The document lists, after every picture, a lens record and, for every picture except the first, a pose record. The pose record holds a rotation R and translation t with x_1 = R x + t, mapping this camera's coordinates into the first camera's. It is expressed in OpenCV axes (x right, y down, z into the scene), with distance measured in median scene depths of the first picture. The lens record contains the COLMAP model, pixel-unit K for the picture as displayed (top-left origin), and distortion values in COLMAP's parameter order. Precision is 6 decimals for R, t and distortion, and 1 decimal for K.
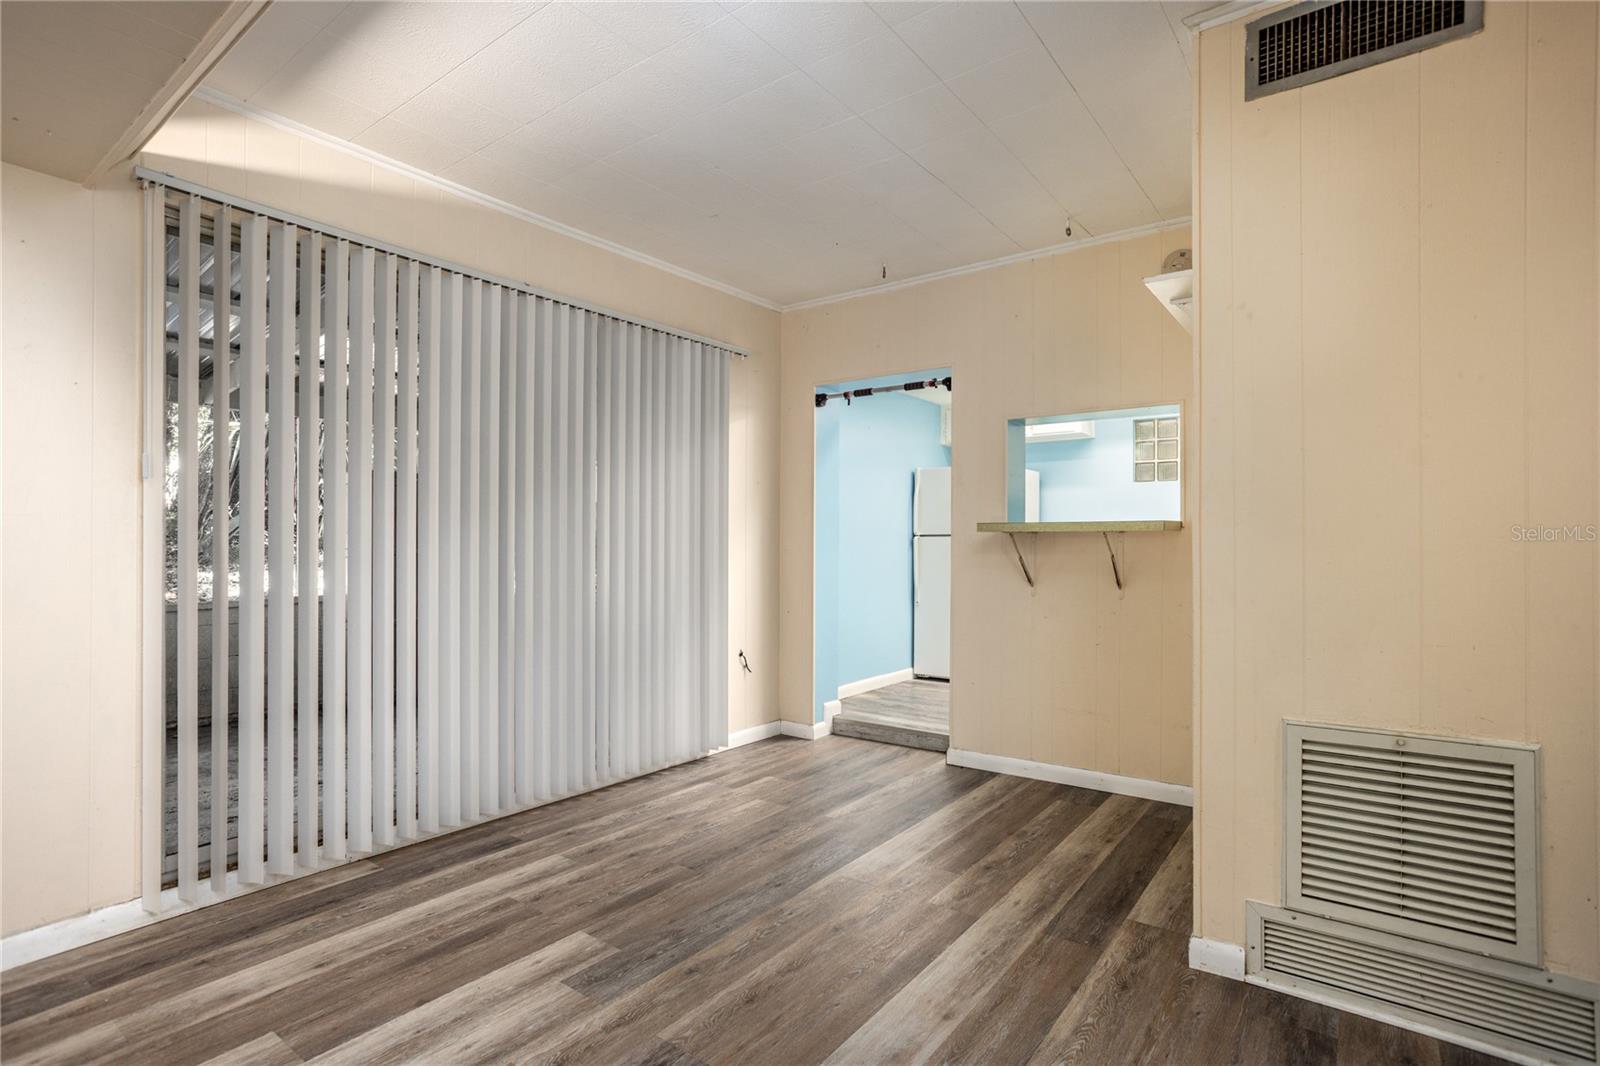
lens RADIAL K [[800.1, 0, 797.6], [0, 800.1, 550.9], [0, 0, 1]] dist [-0.039229, 0.023086]
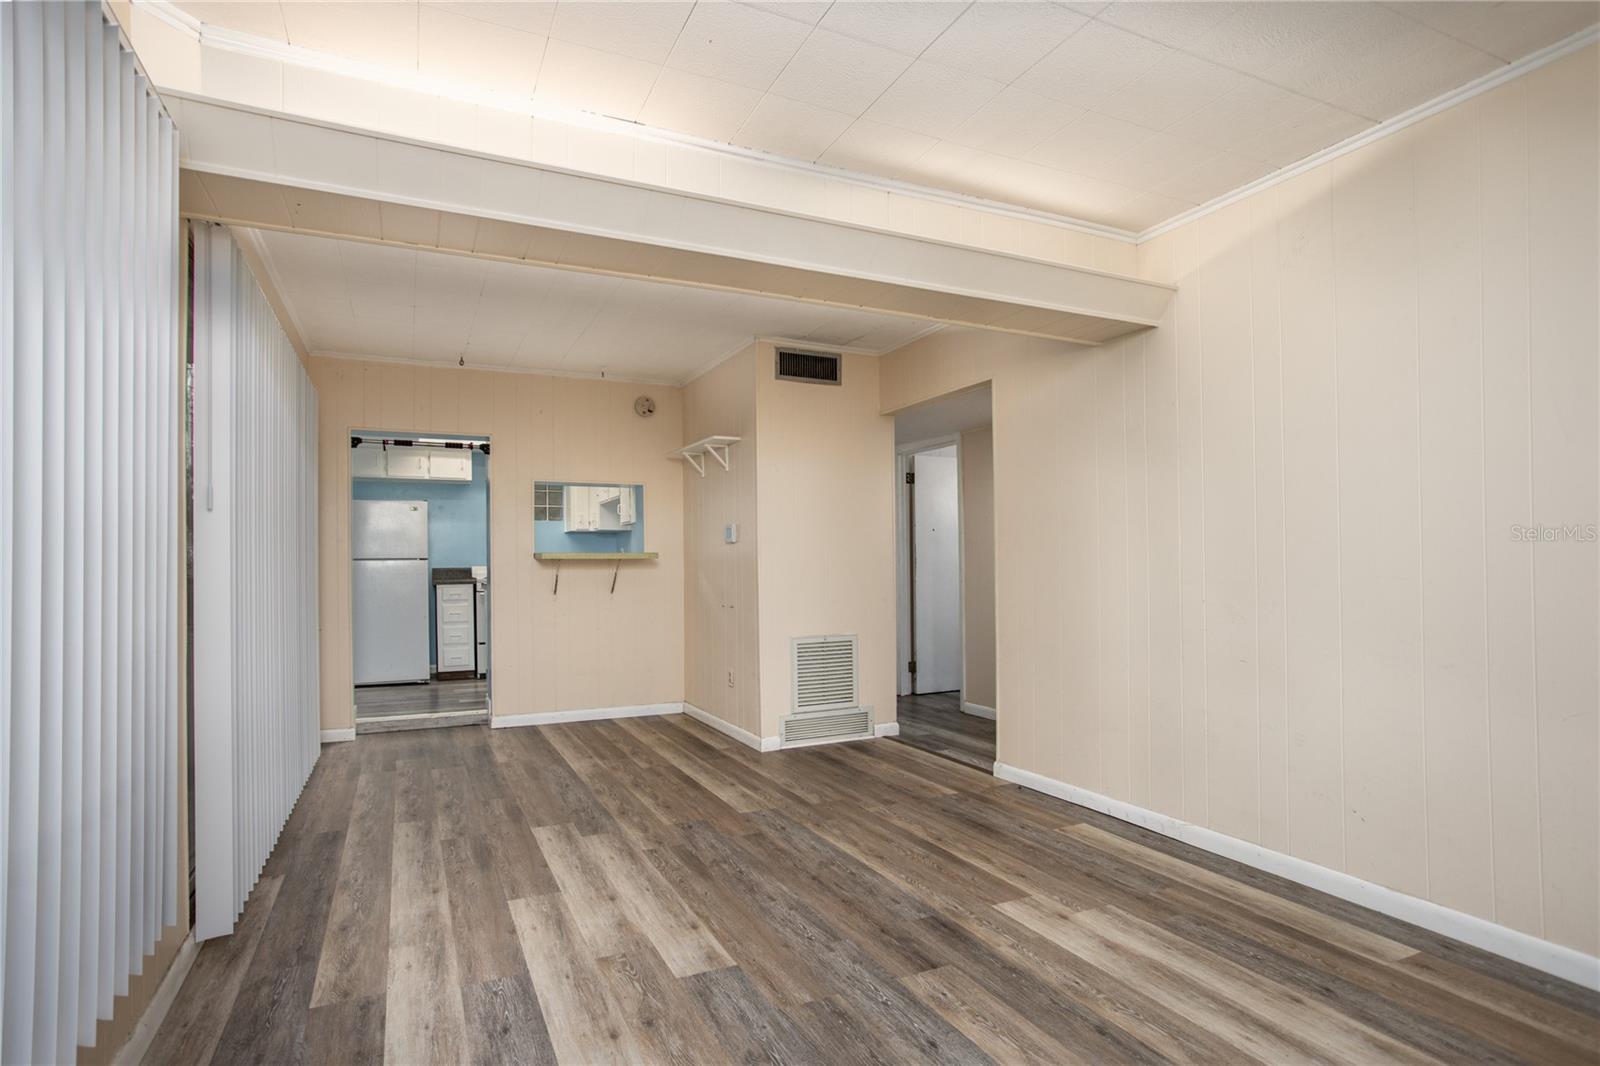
lens RADIAL K [[795.6, 0, 748.3], [0, 795.6, 563.1], [0, 0, 1]] dist [0.001234, 0.000241]
pose [[0.507359, -0.007151, 0.861705, -1.320402], [0.015301, 0.999883, -0.000711, -0.013530], [-0.861599, 0.013546, 0.507409, -0.121146]]
